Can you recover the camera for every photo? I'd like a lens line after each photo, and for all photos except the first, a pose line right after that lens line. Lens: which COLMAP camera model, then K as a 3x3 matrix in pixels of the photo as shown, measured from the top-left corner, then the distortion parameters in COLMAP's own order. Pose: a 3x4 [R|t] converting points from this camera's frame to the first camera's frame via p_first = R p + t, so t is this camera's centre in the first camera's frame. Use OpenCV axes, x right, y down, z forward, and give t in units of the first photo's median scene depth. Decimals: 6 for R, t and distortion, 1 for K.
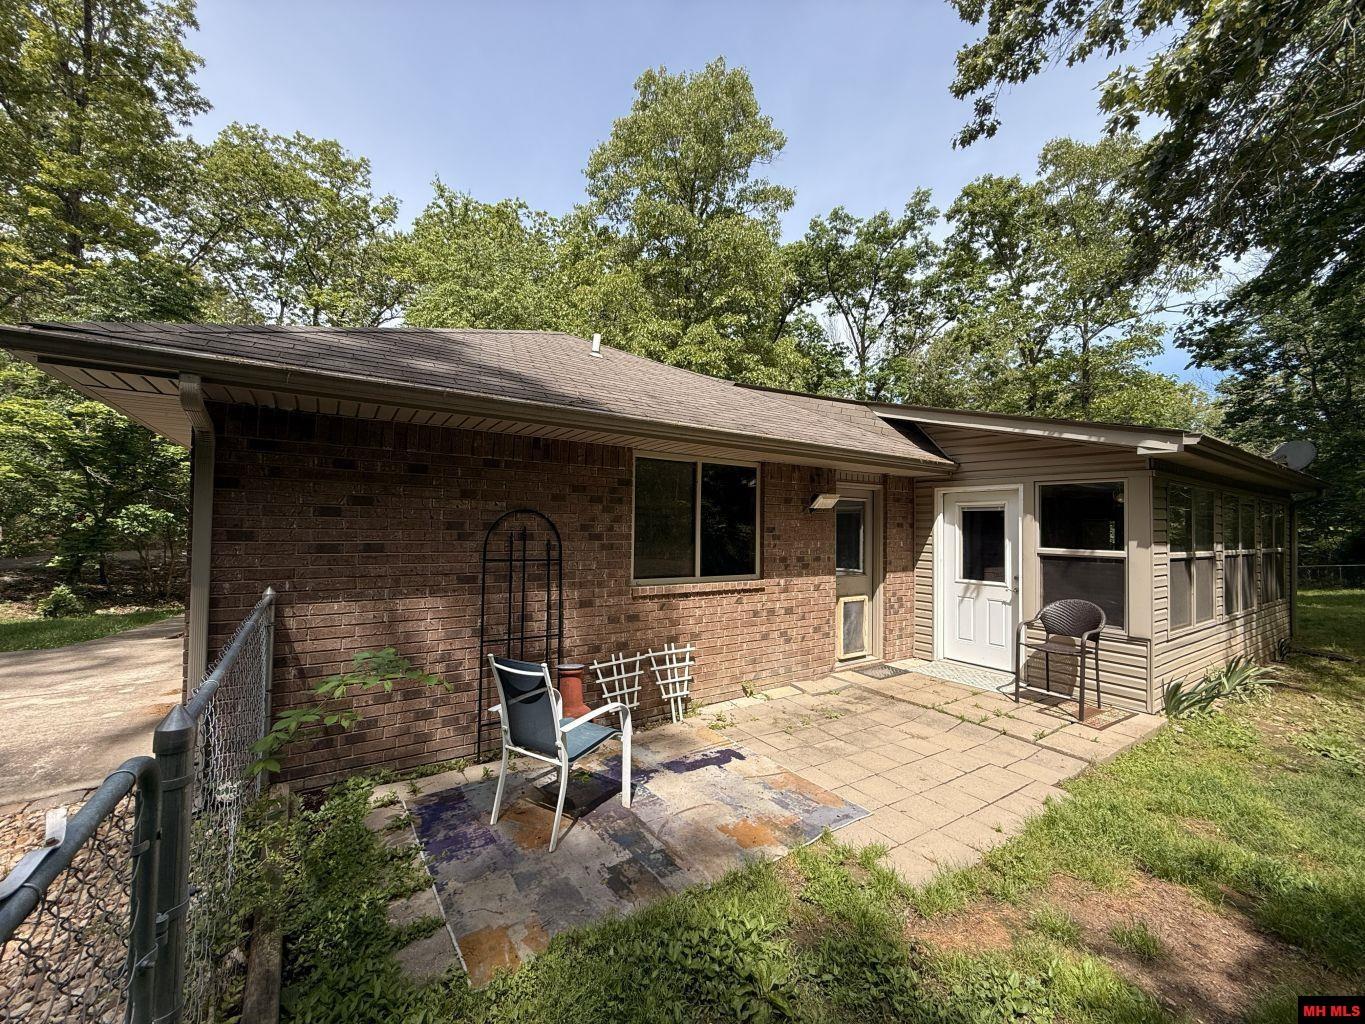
lens RADIAL K [[545.7, 0, 684.9], [0, 545.7, 509.5], [0, 0, 1]] dist [0.001595, 0.000301]
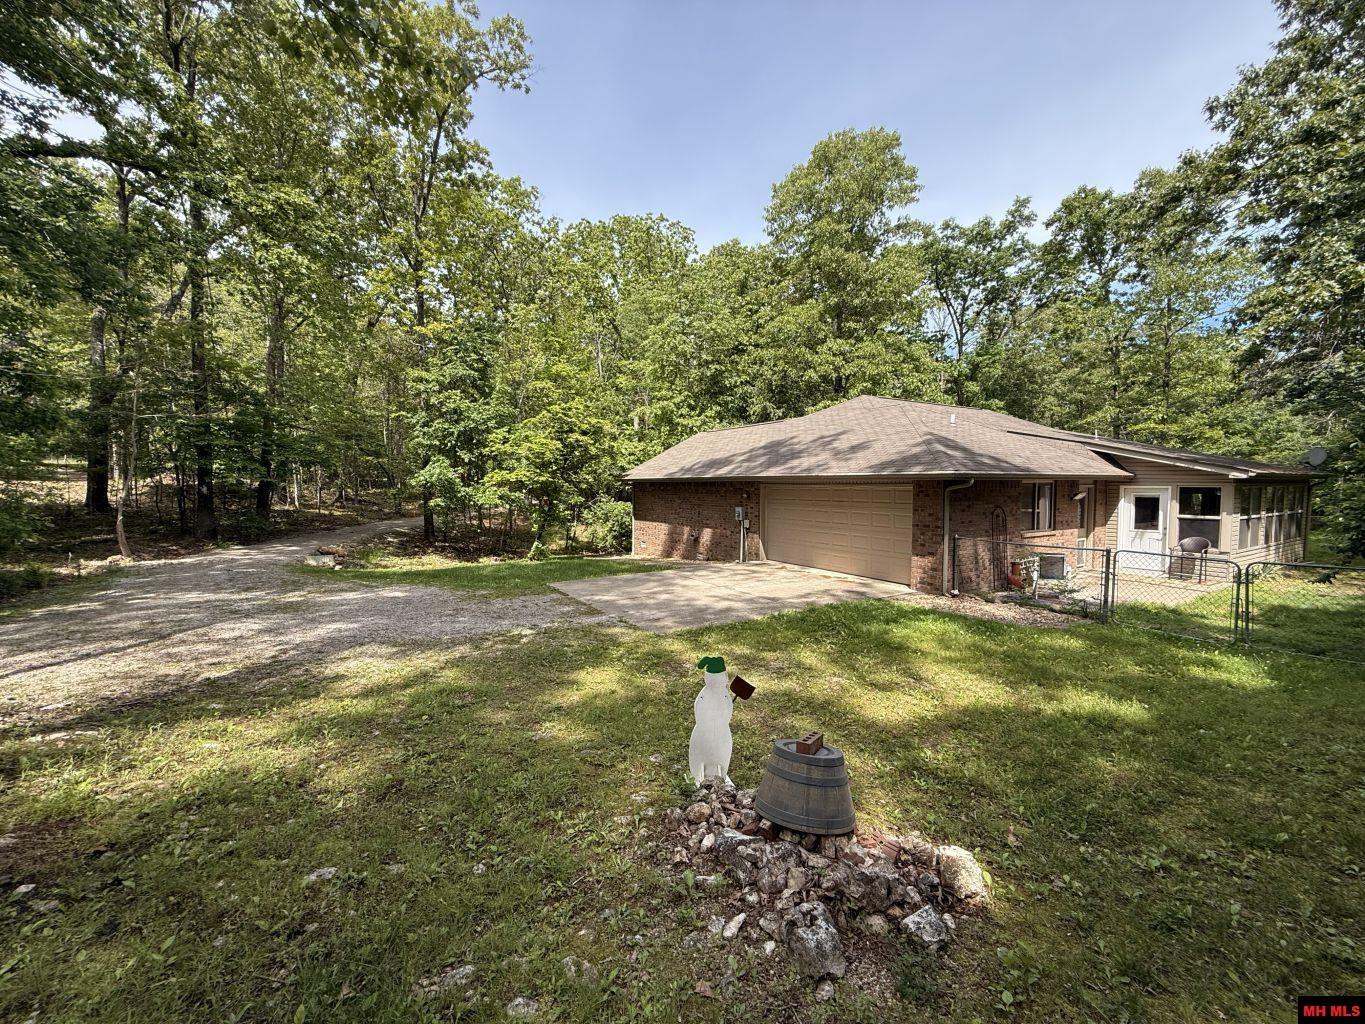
lens RADIAL K [[545.7, 0, 687.0], [0, 545.7, 509.5], [0, 0, 1]] dist [0.001595, 0.000301]
pose [[0.998410, -0.016406, -0.053923, -0.246389], [0.020524, 0.996842, 0.076710, -0.032810], [0.052494, -0.077695, 0.995594, -0.265232]]
